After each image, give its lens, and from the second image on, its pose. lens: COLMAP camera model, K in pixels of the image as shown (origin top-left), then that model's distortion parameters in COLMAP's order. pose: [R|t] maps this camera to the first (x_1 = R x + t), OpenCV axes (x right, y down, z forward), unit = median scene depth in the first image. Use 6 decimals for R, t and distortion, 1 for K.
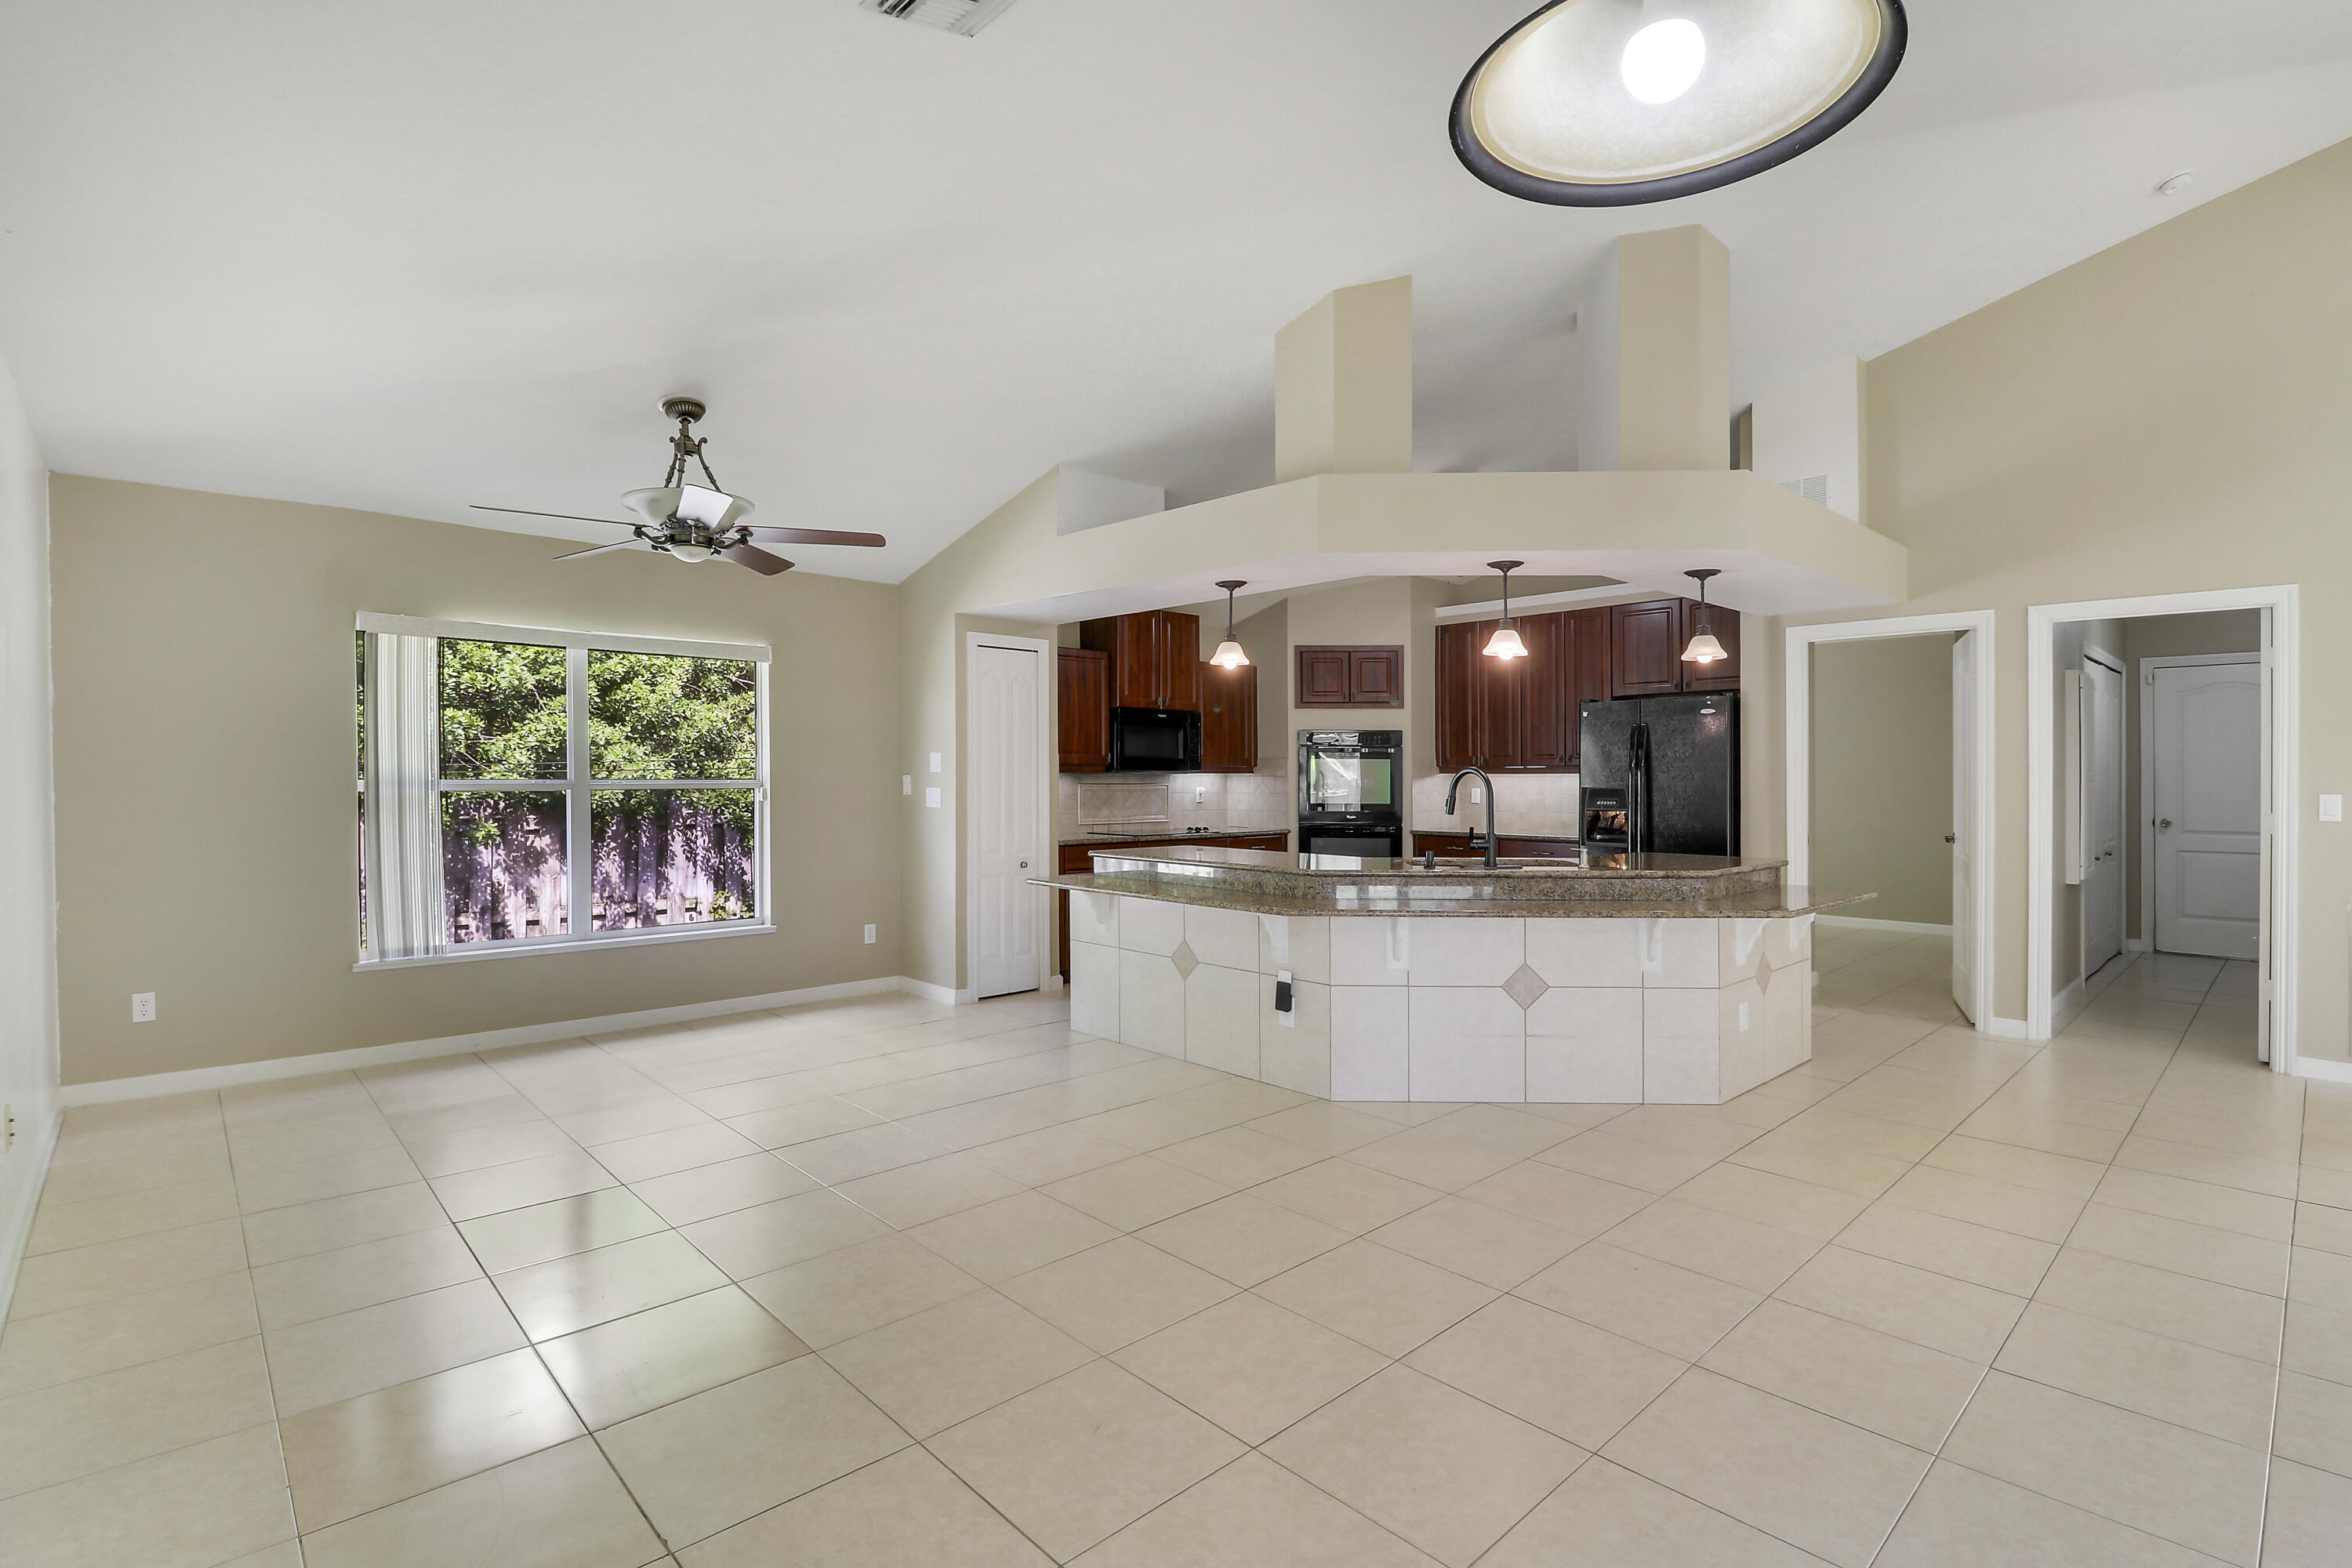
lens RADIAL K [[1103.3, 0, 1173.6], [0, 1103.3, 779.4], [0, 0, 1]] dist [-0.001222, -0.000558]
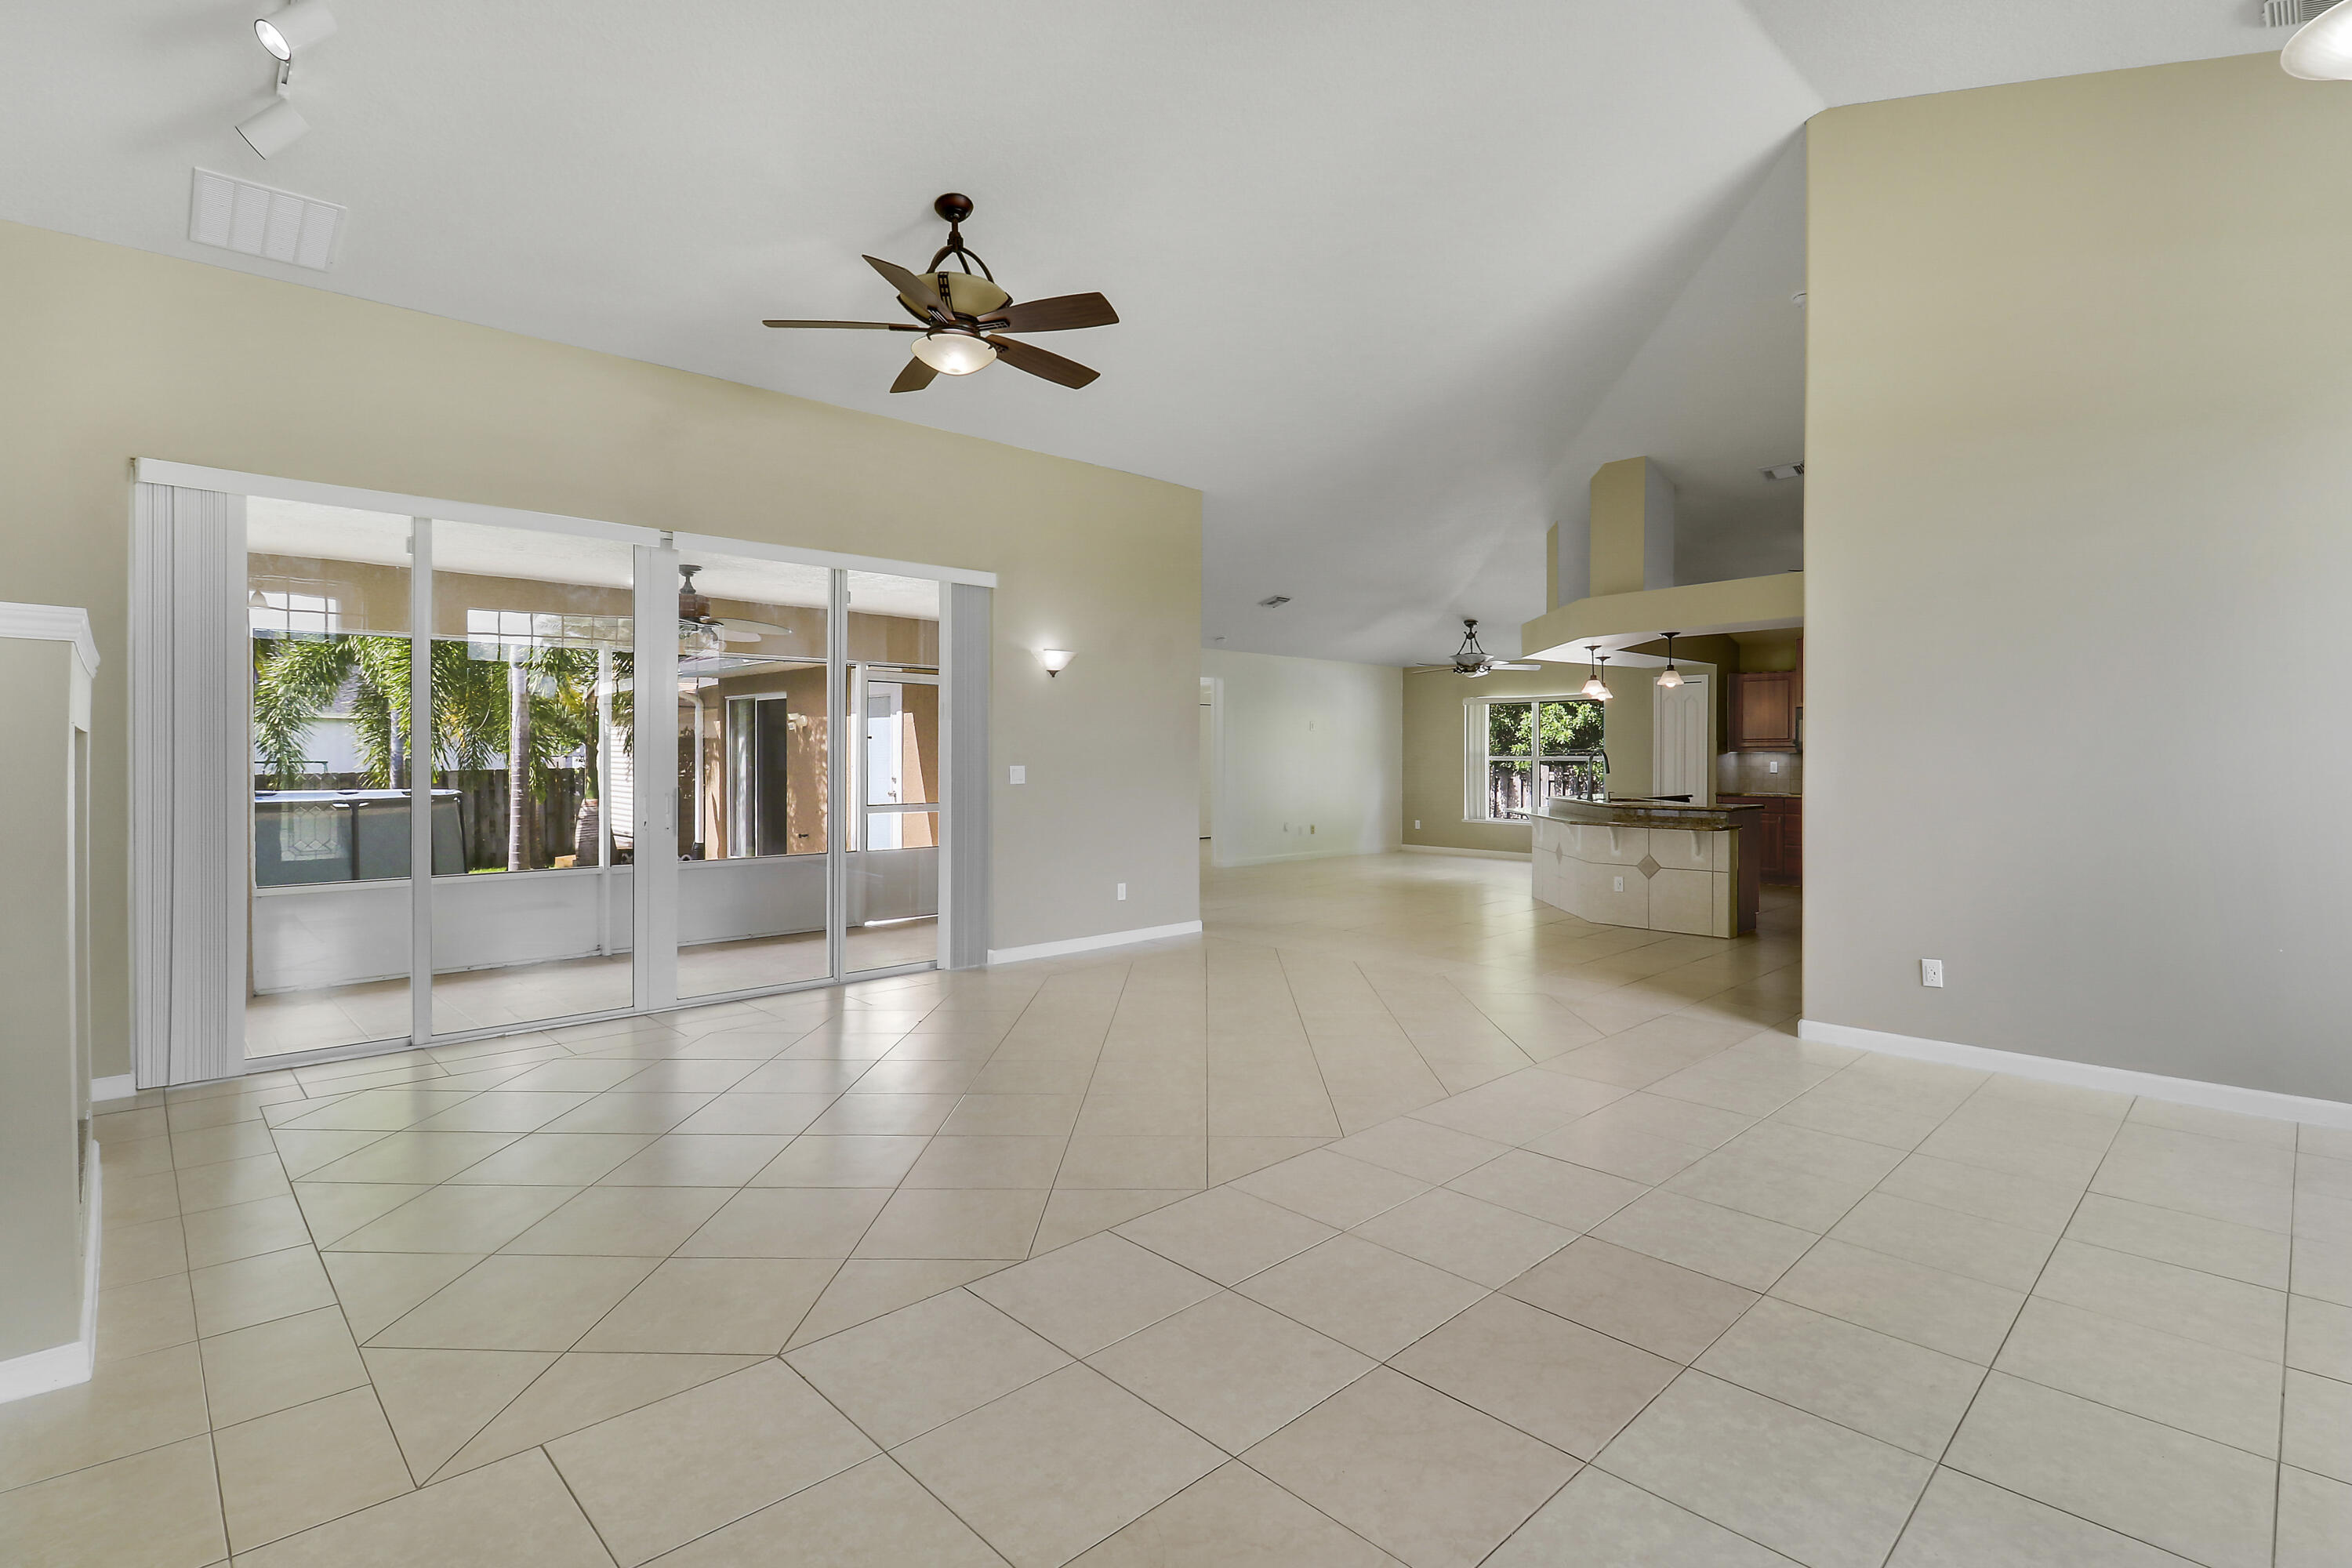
lens RADIAL K [[1168.1, 0, 1181.4], [0, 1168.1, 771.1], [0, 0, 1]] dist [0.001081, -0.000399]
pose [[0.029676, 0.011884, -0.999489, 1.619864], [-0.005086, 0.999918, 0.011738, 0.005819], [0.999547, 0.004736, 0.029734, 0.119914]]
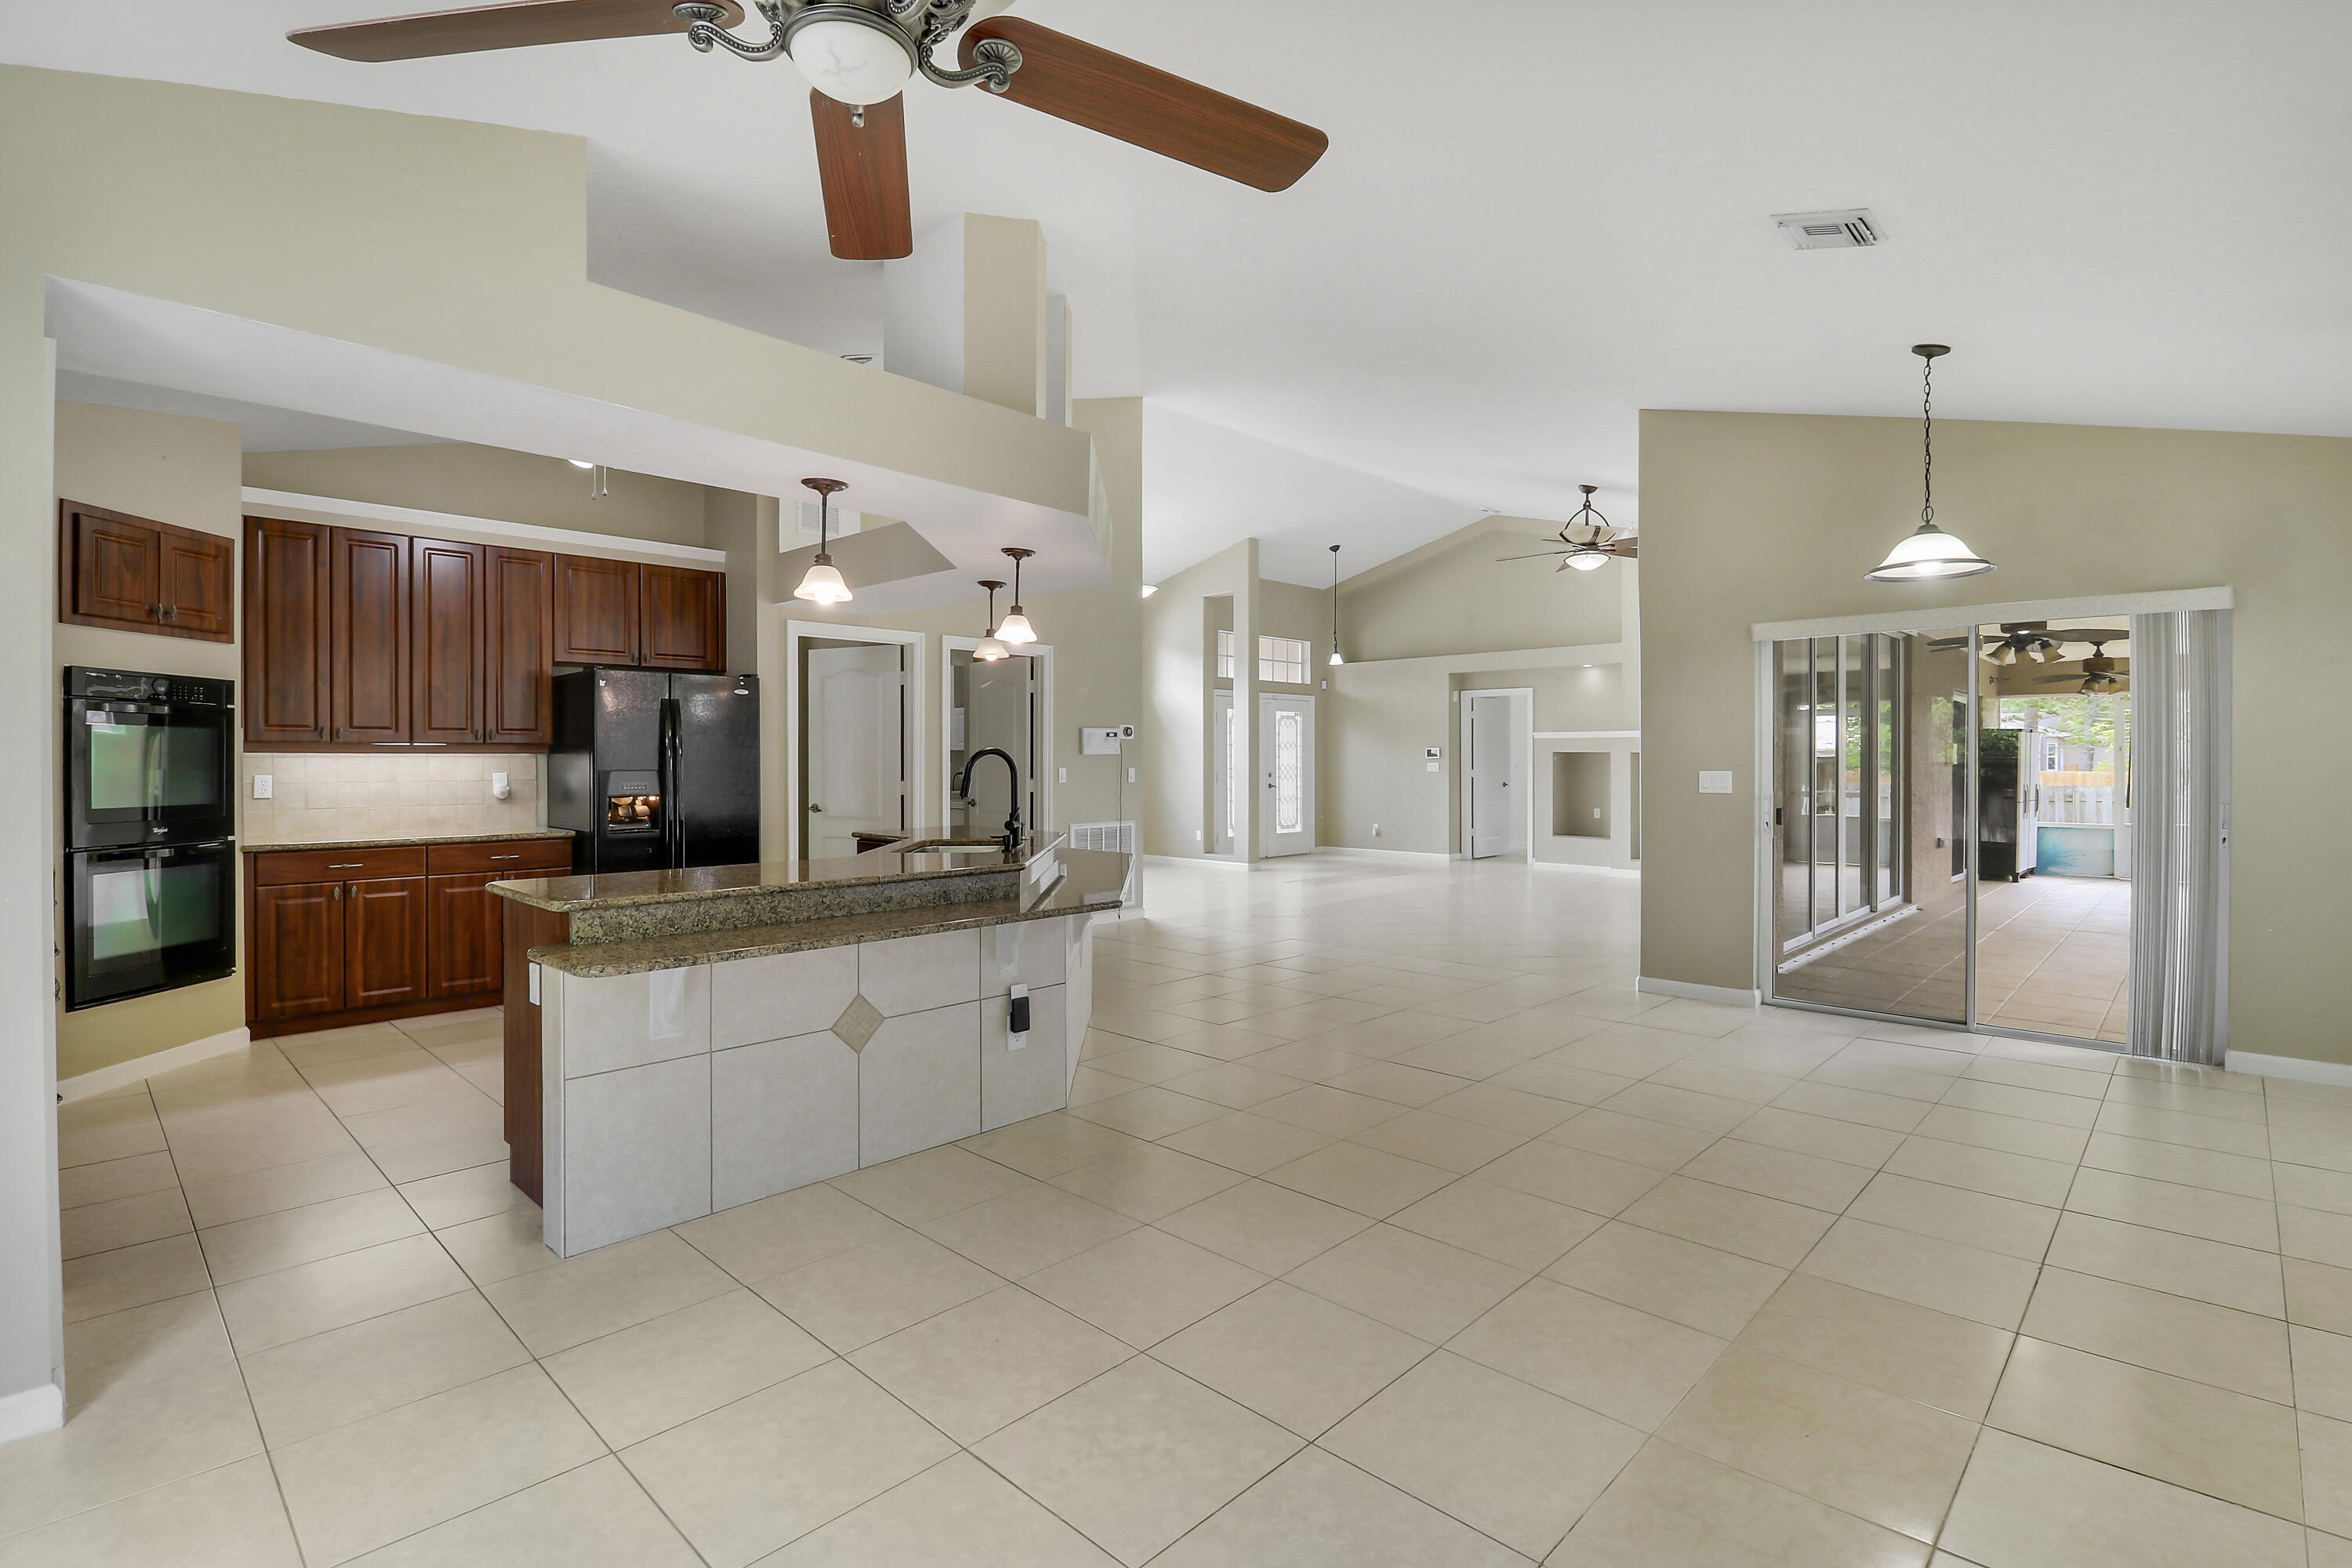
lens RADIAL K [[1092.9, 0, 1203.2], [0, 1092.9, 762.7], [0, 0, 1]] dist [0.000406, -0.000071]
pose [[-0.068402, -0.006622, 0.997636, -0.473384], [0.003586, 0.999970, 0.006884, -0.002149], [-0.997651, 0.004048, -0.068376, 0.577337]]
